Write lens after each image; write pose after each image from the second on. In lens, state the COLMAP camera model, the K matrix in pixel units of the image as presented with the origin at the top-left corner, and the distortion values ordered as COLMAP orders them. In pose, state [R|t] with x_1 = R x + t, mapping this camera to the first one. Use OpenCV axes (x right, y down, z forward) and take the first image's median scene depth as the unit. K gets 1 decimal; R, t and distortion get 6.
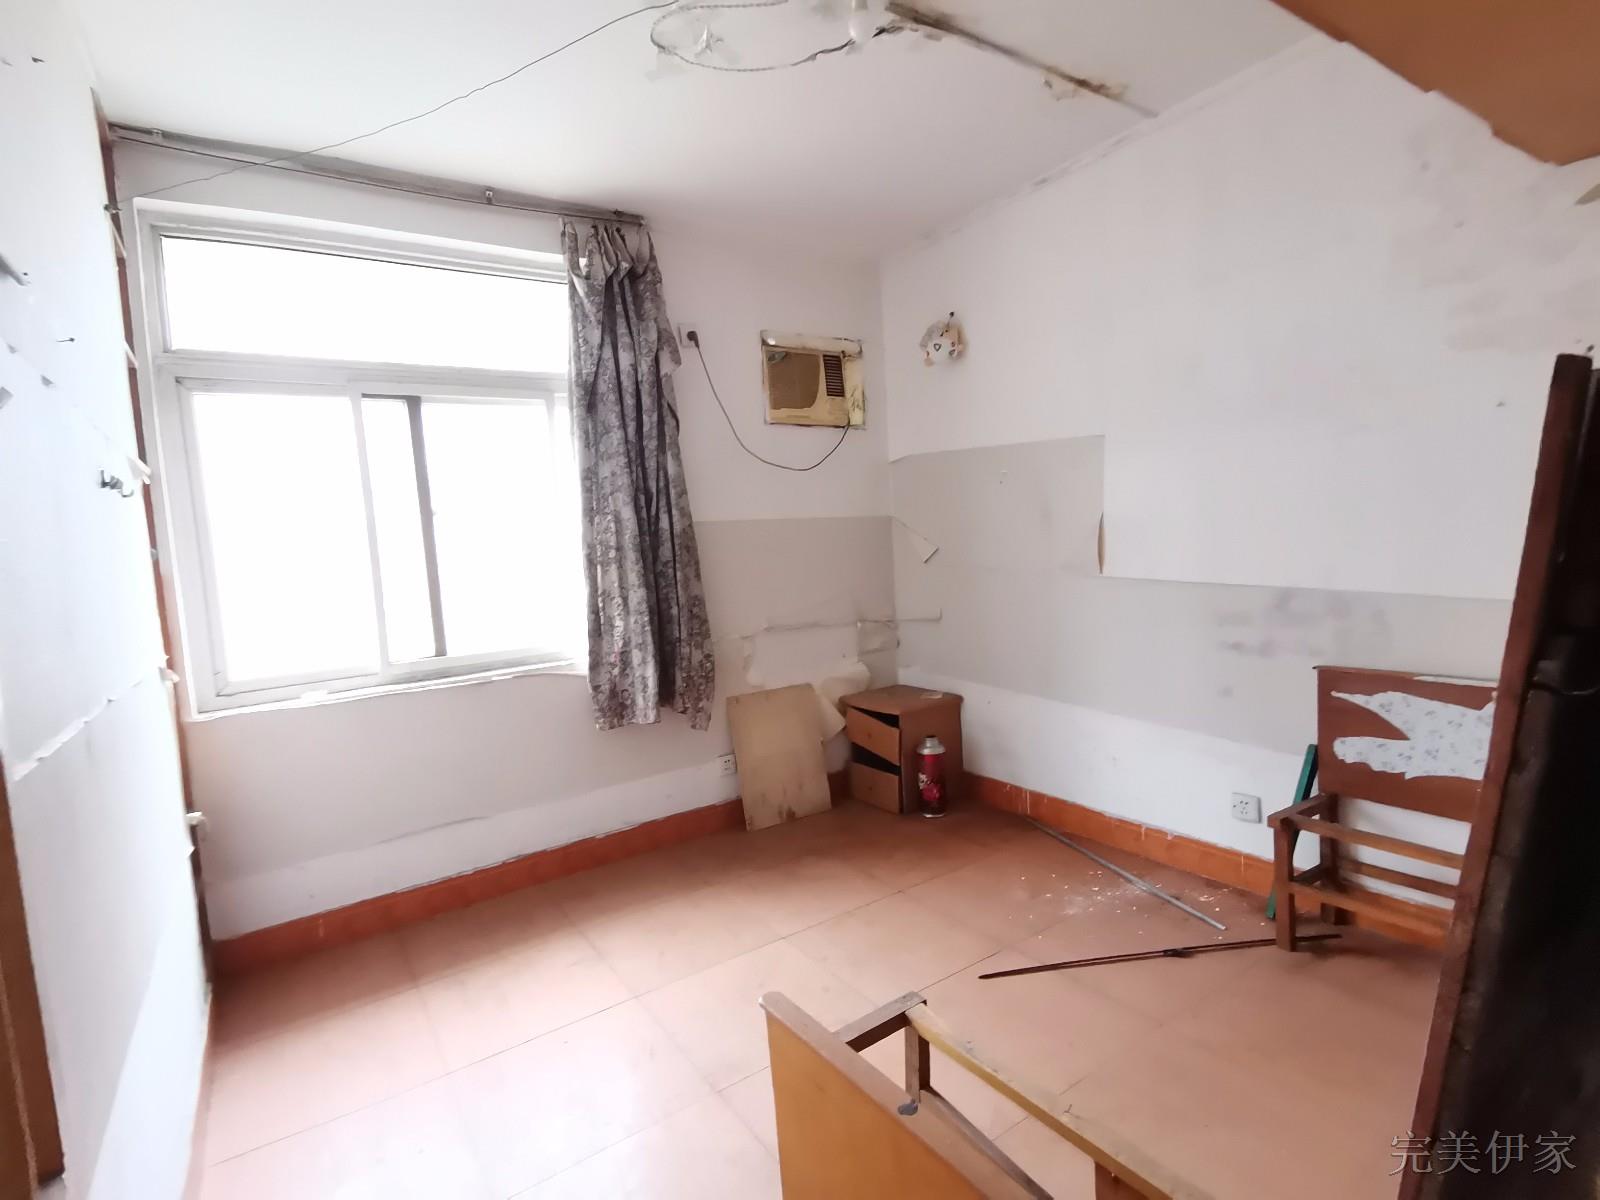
lens RADIAL K [[787.9, 0, 803.6], [0, 787.9, 600.9], [0, 0, 1]] dist [-0.000563, -0.000853]
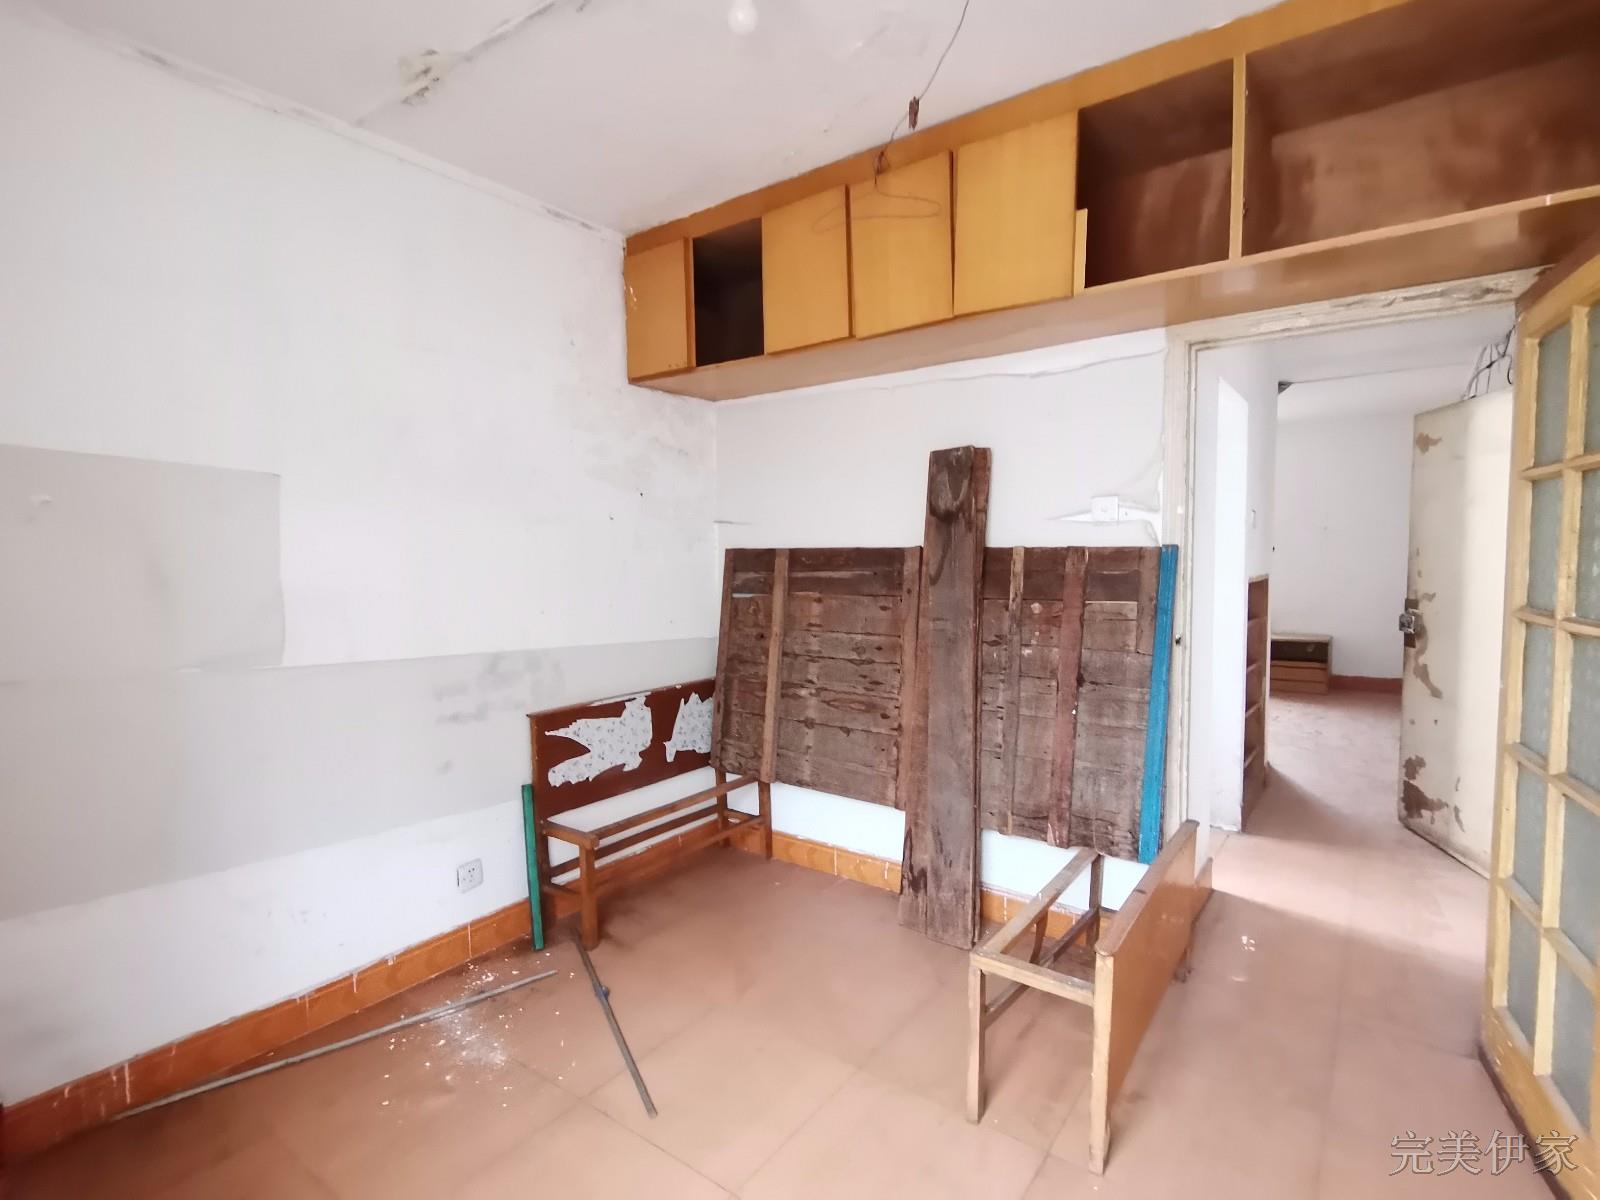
lens RADIAL K [[787.9, 0, 802.5], [0, 787.9, 599.6], [0, 0, 1]] dist [-0.000563, -0.000853]
pose [[-0.346770, 0.013658, 0.937851, -0.582652], [0.109336, 0.993666, 0.025956, -0.073408], [-0.931556, 0.111541, -0.346067, 0.991512]]
